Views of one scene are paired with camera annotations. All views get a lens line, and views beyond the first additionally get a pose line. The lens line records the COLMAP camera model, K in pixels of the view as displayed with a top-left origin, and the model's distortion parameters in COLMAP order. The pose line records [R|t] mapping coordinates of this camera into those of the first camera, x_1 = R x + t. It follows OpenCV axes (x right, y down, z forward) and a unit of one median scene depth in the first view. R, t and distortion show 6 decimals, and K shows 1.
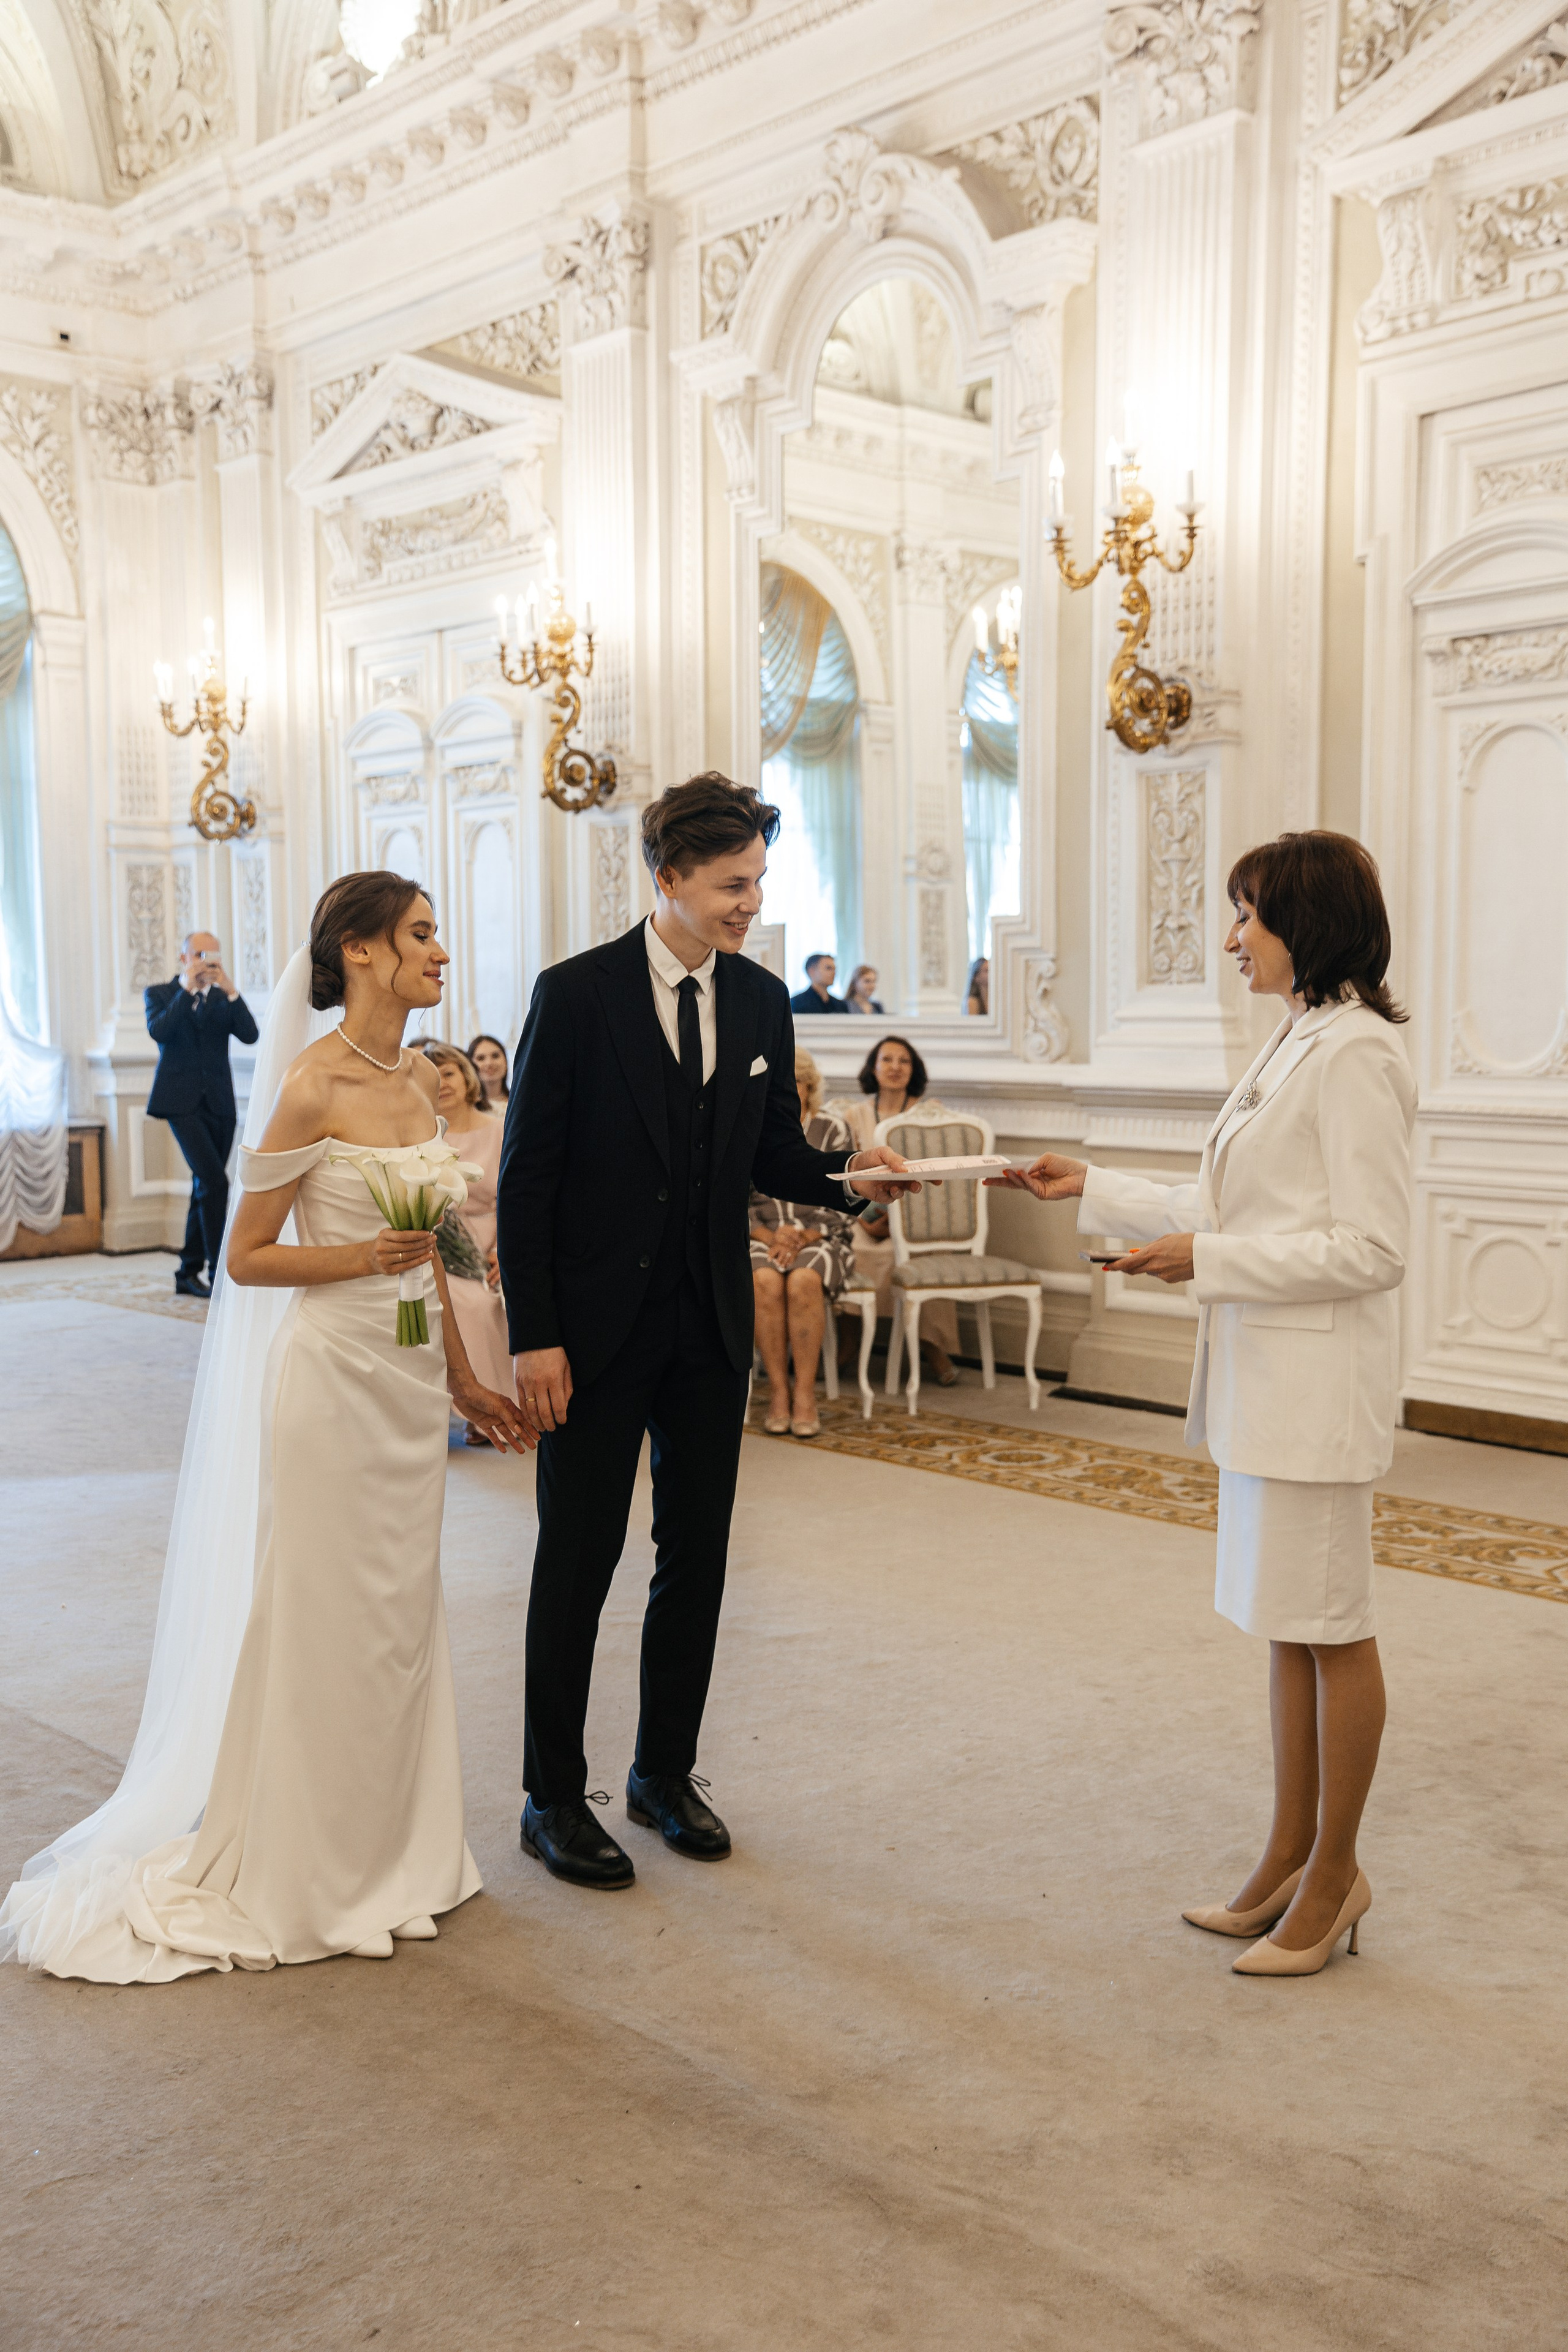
lens RADIAL K [[2218.4, 0, 747.6], [0, 2218.4, 1143.1], [0, 0, 1]] dist [0.084001, 0.020760]
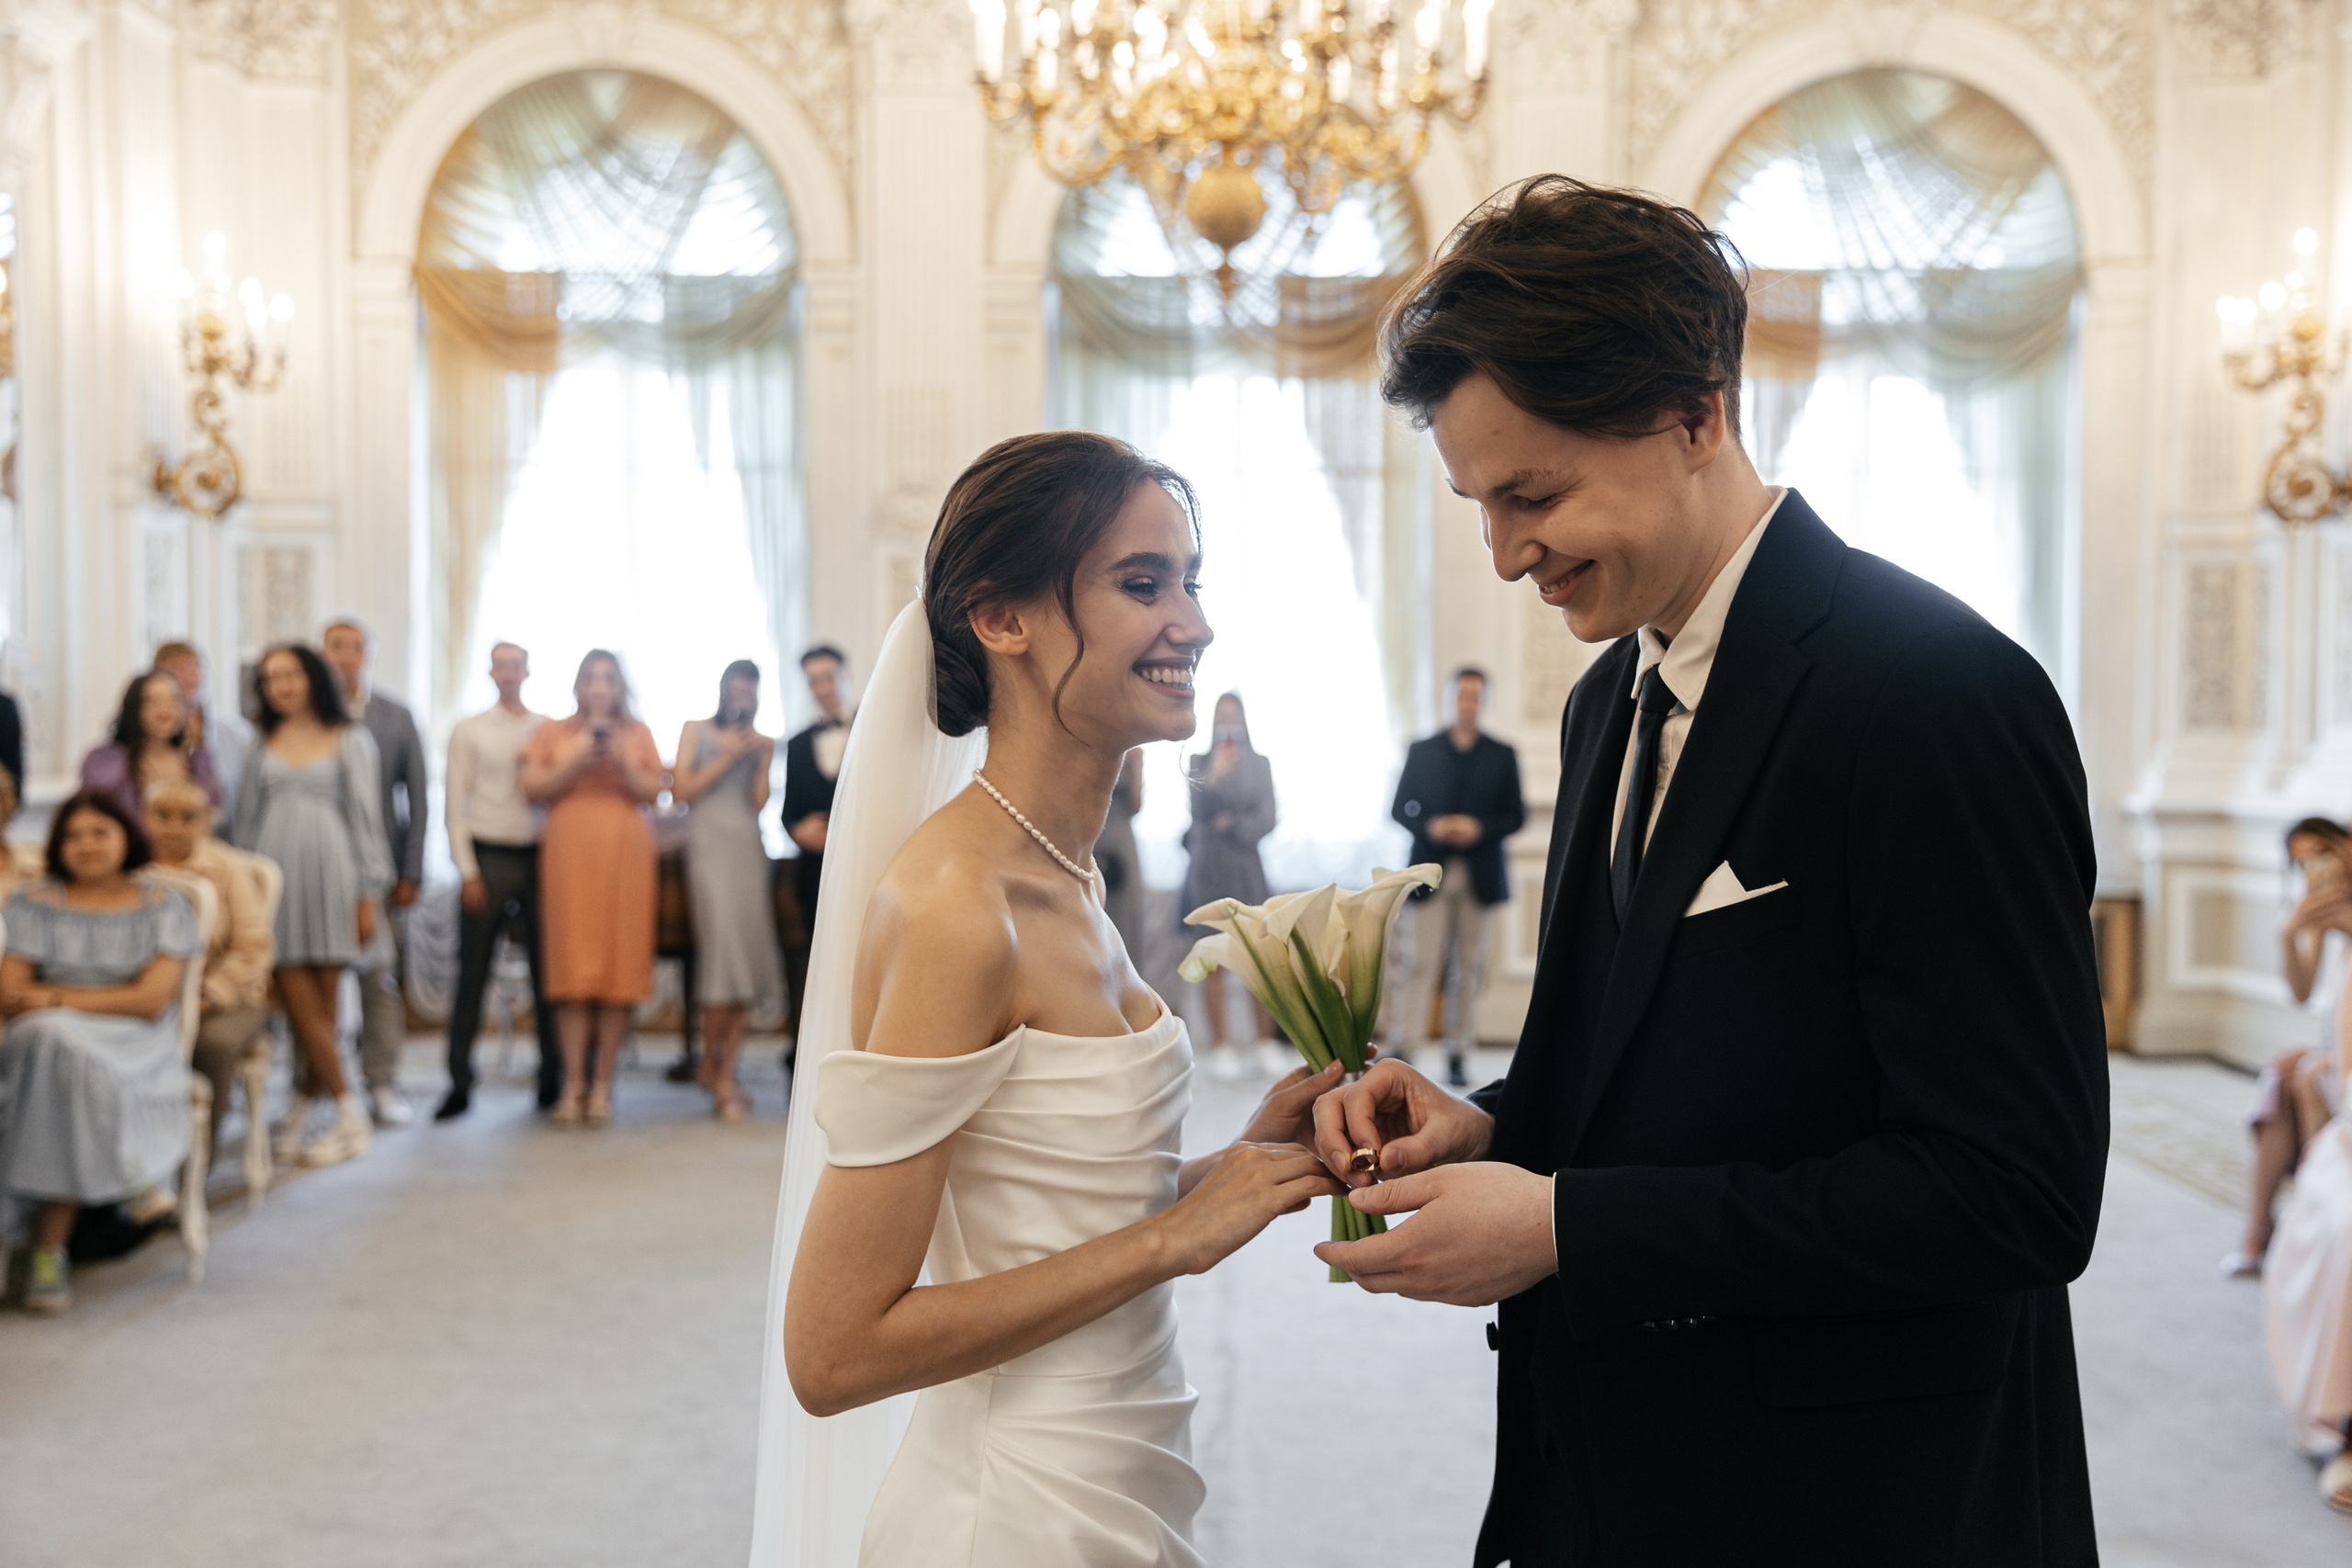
lens RADIAL K [[2218.2, 0, 1232.4], [0, 2218.2, 773.2], [0, 0, 1]] dist [0.084001, 0.020760]
pose [[0.715850, 0.027864, -0.697697, 0.046833], [-0.060416, 0.997928, -0.022134, -0.017202], [0.695635, 0.057997, 0.716050, 0.255281]]
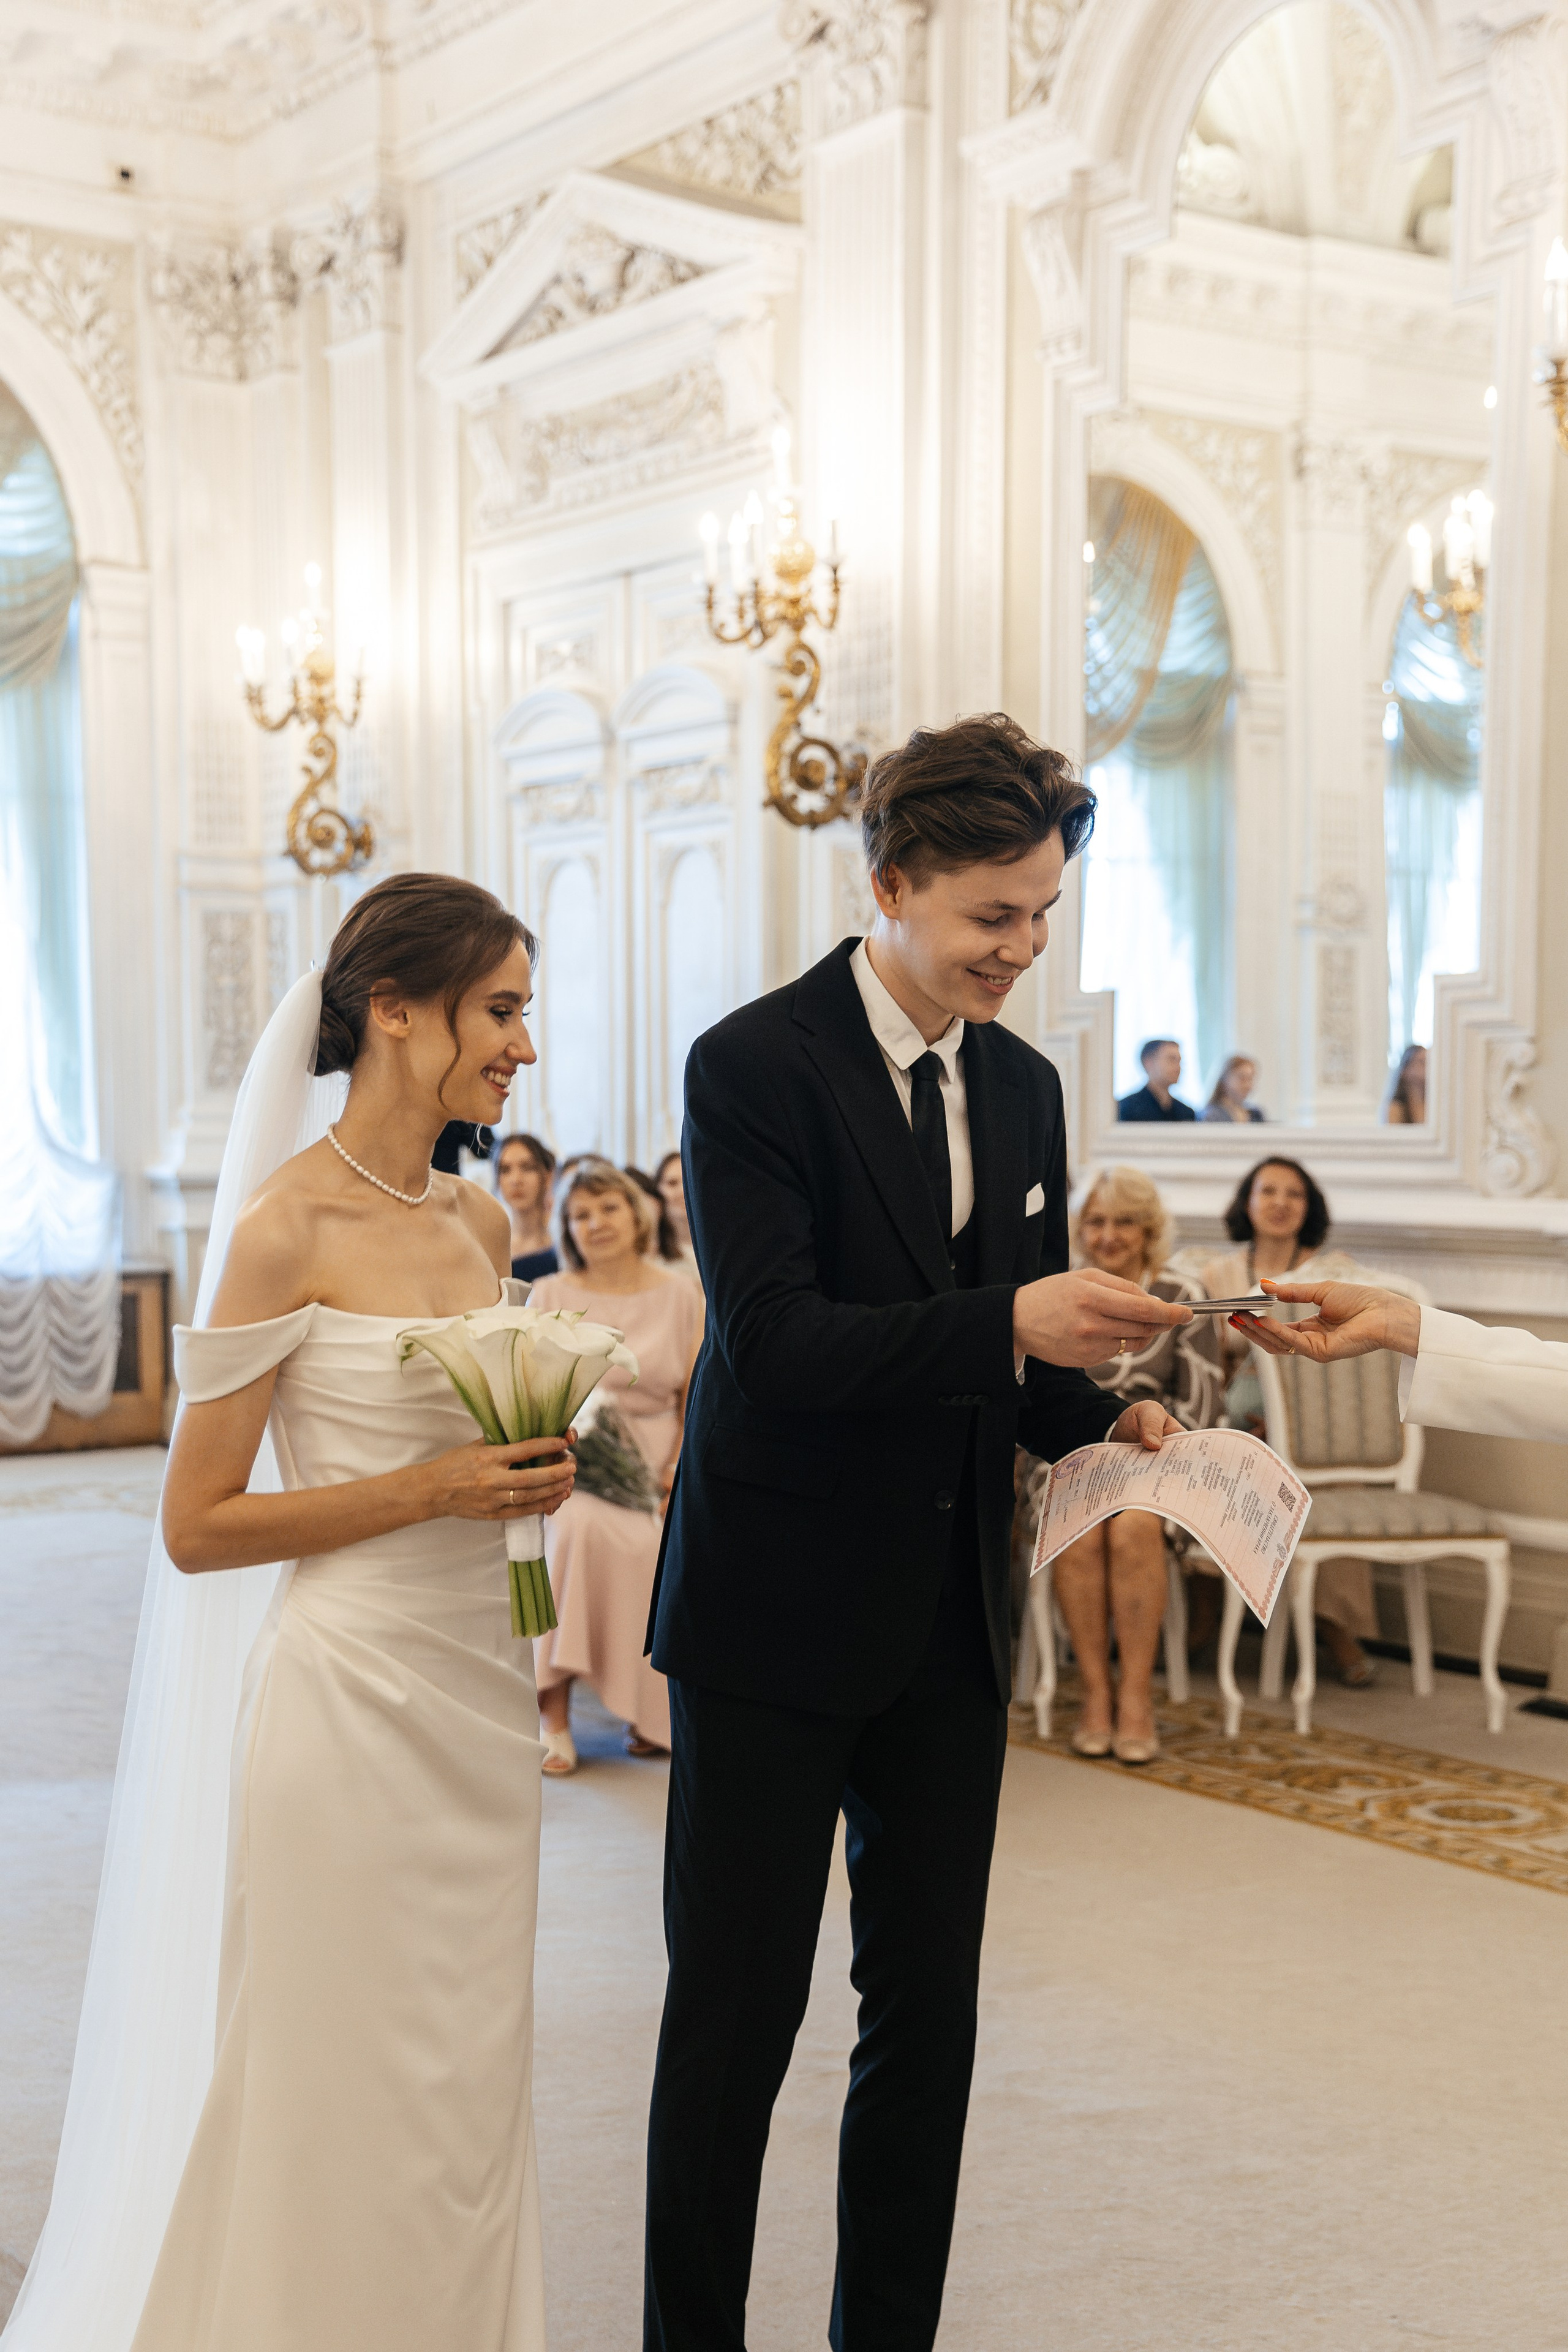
lens RADIAL K [[2947.4, 0, 696.5], [0, 2947.4, 1279.0], [0, 0, 1]] dist [0.207722, -0.133055]
pose [[0.991964, 0.011534, -0.125991, 0.005079], [-0.012069, 0.999921, -0.003490, -0.004971], [0.125941, 0.004983, 0.992025, 0.081329]]
